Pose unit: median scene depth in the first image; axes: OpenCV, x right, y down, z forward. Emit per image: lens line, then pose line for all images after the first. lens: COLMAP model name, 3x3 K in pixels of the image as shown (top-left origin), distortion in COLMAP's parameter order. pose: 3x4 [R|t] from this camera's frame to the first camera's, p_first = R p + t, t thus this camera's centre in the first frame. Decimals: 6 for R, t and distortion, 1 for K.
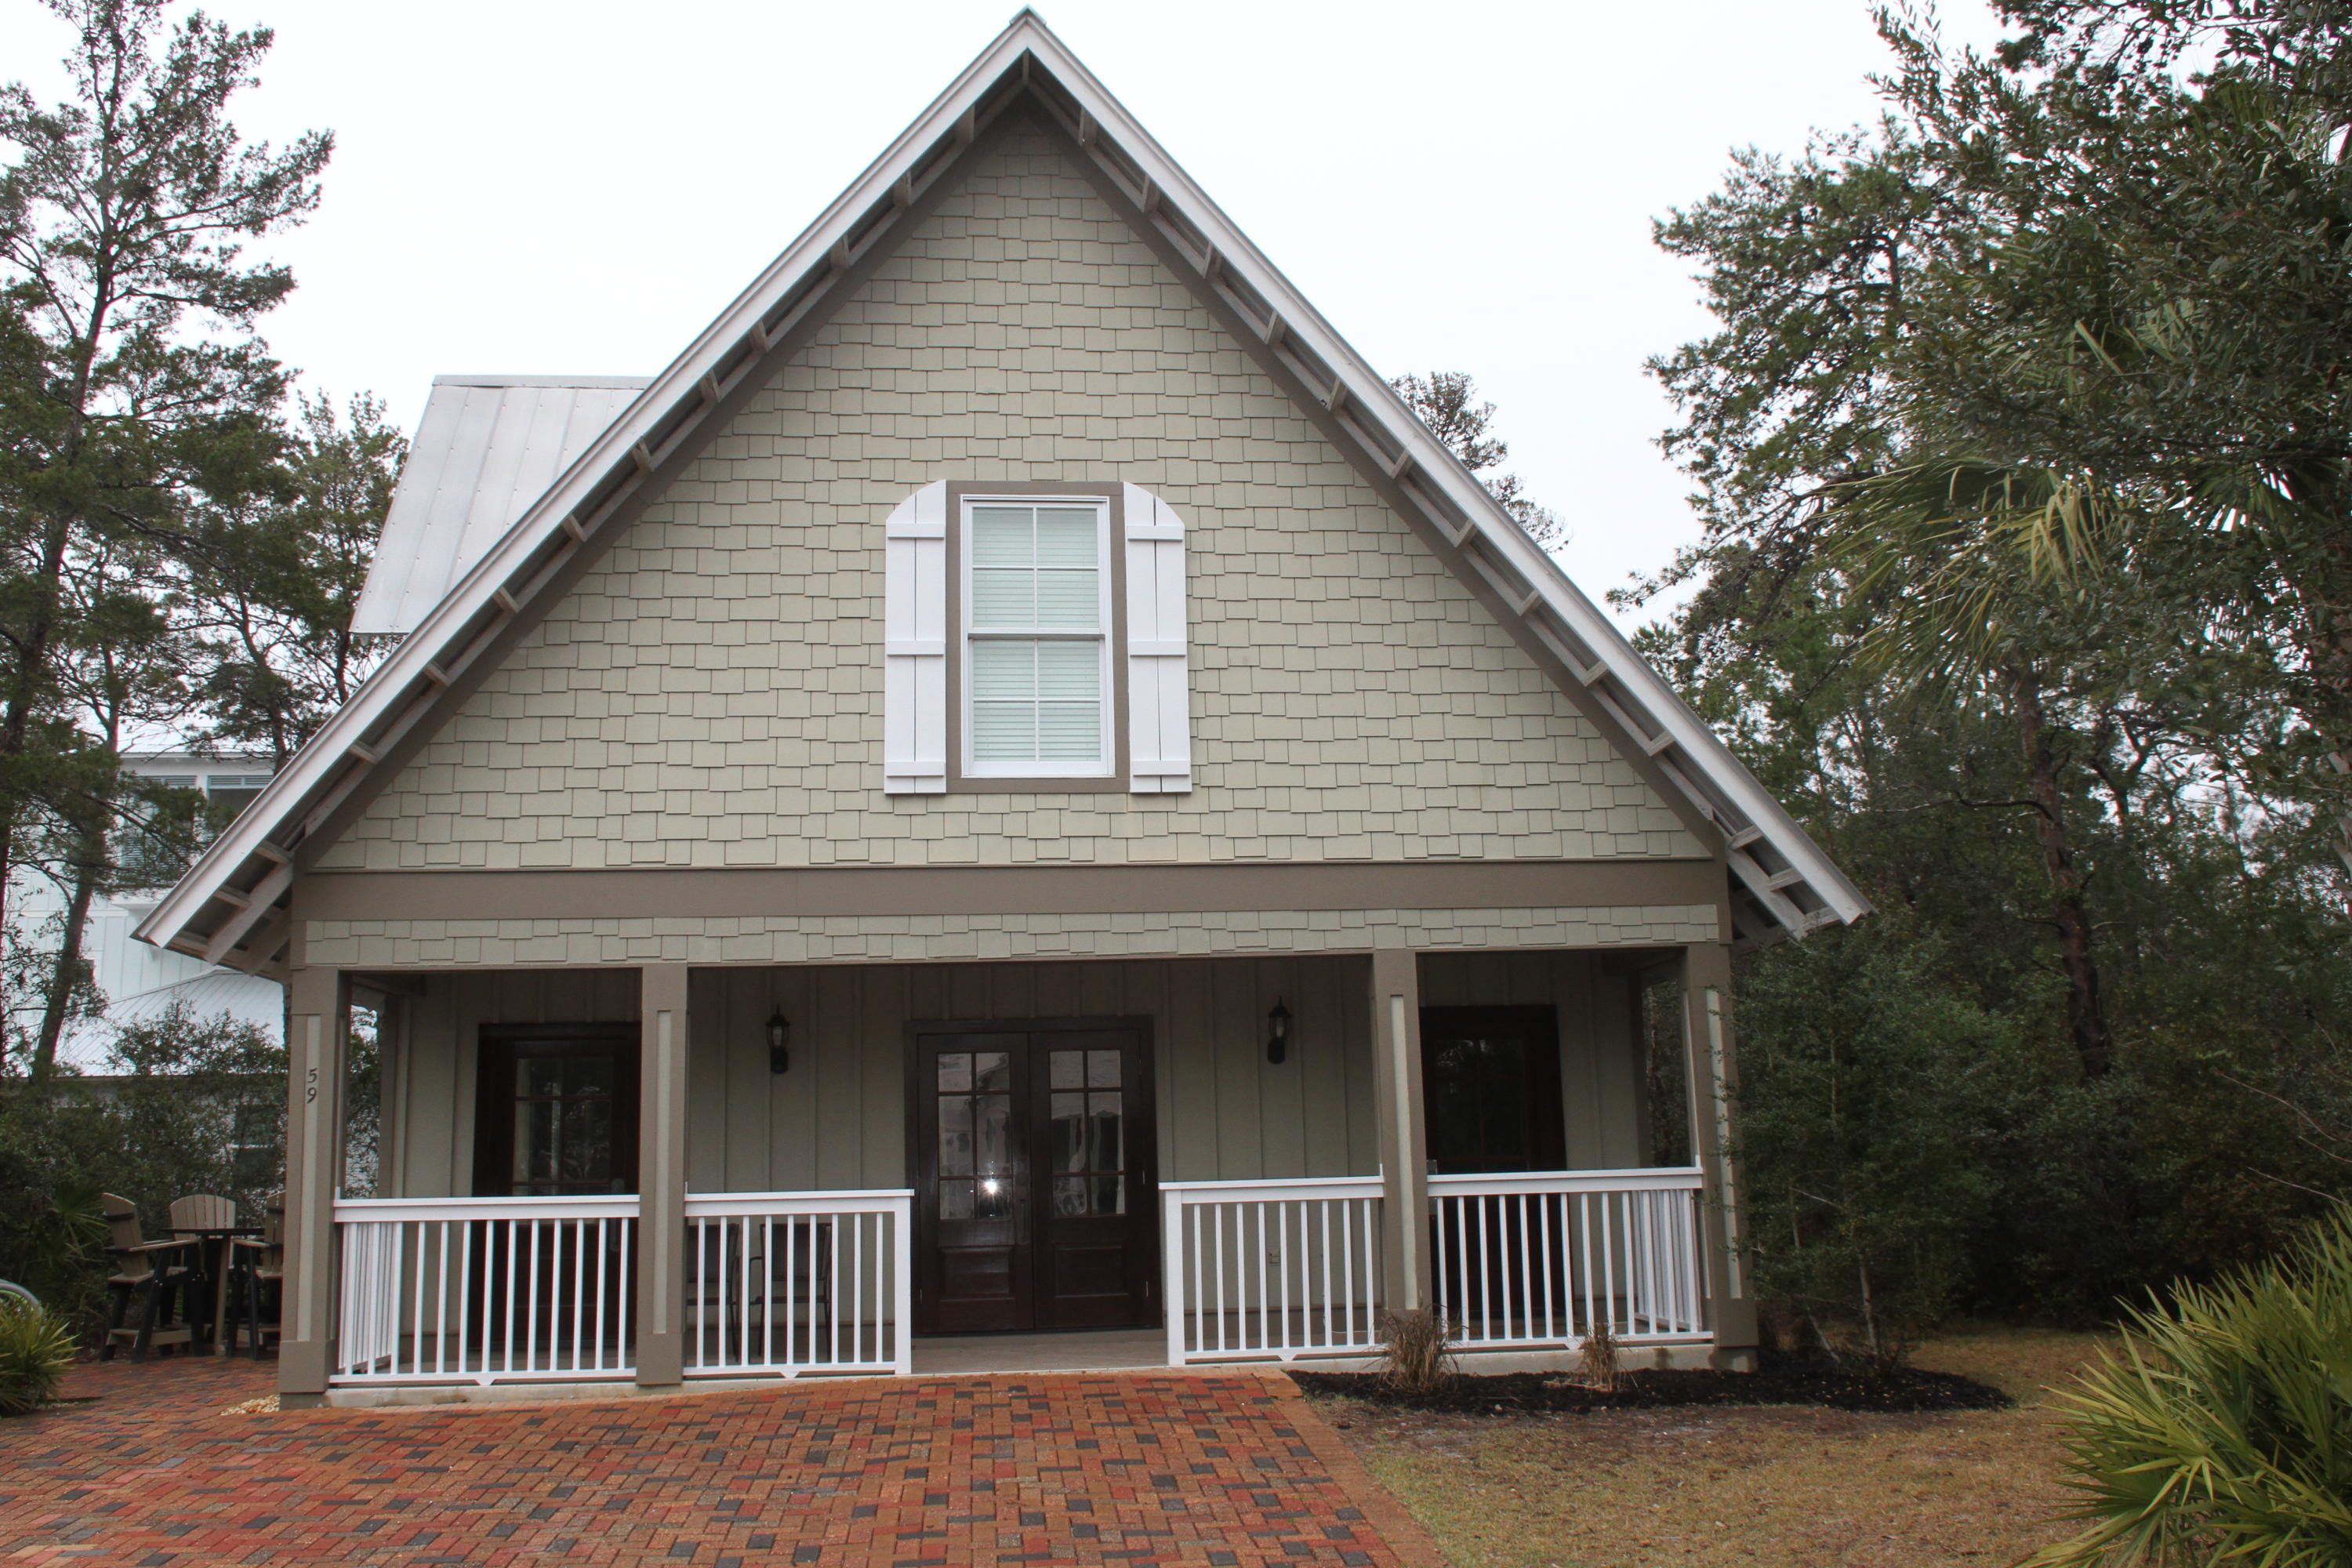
lens RADIAL K [[1956.4, 0, 1169.4], [0, 1956.4, 798.7], [0, 0, 1]] dist [-0.055747, 0.007874]
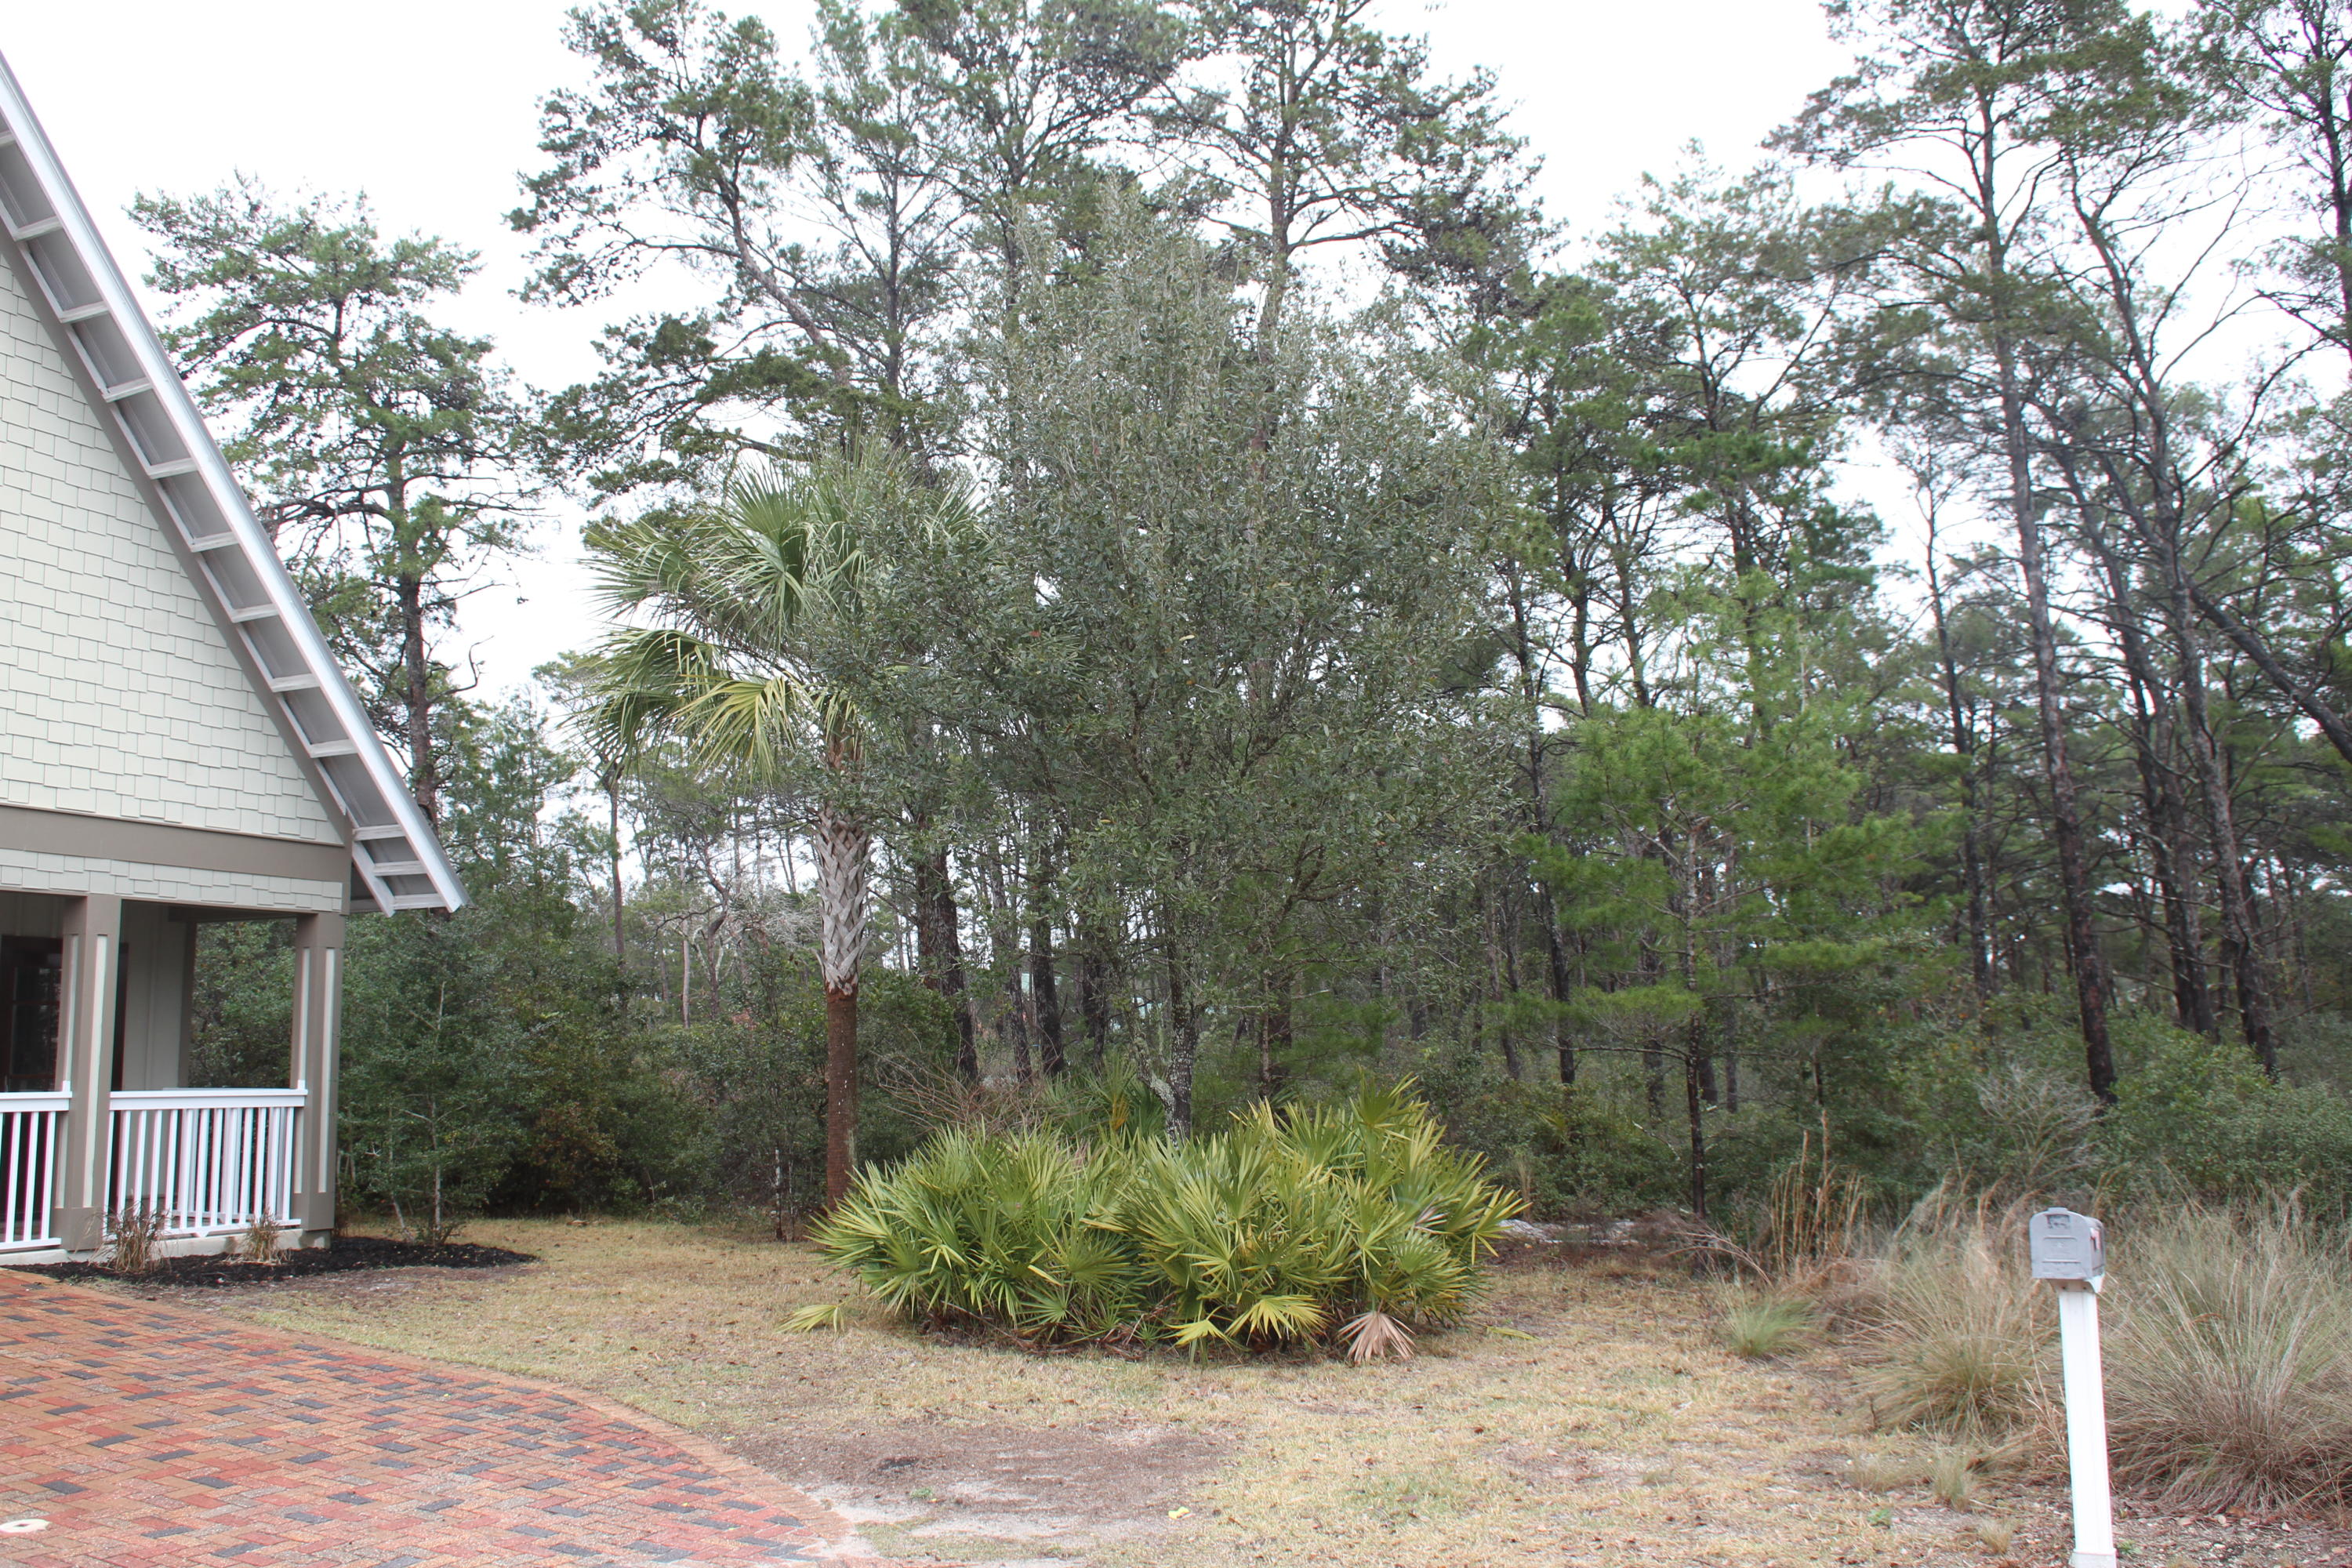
lens RADIAL K [[1956.4, 0, 1169.4], [0, 1956.4, 798.7], [0, 0, 1]] dist [-0.055747, 0.007874]
pose [[0.518326, 0.136856, 0.844162, -0.512395], [-0.164643, 0.984615, -0.058534, -0.014190], [-0.839185, -0.108645, 0.532883, -0.112254]]
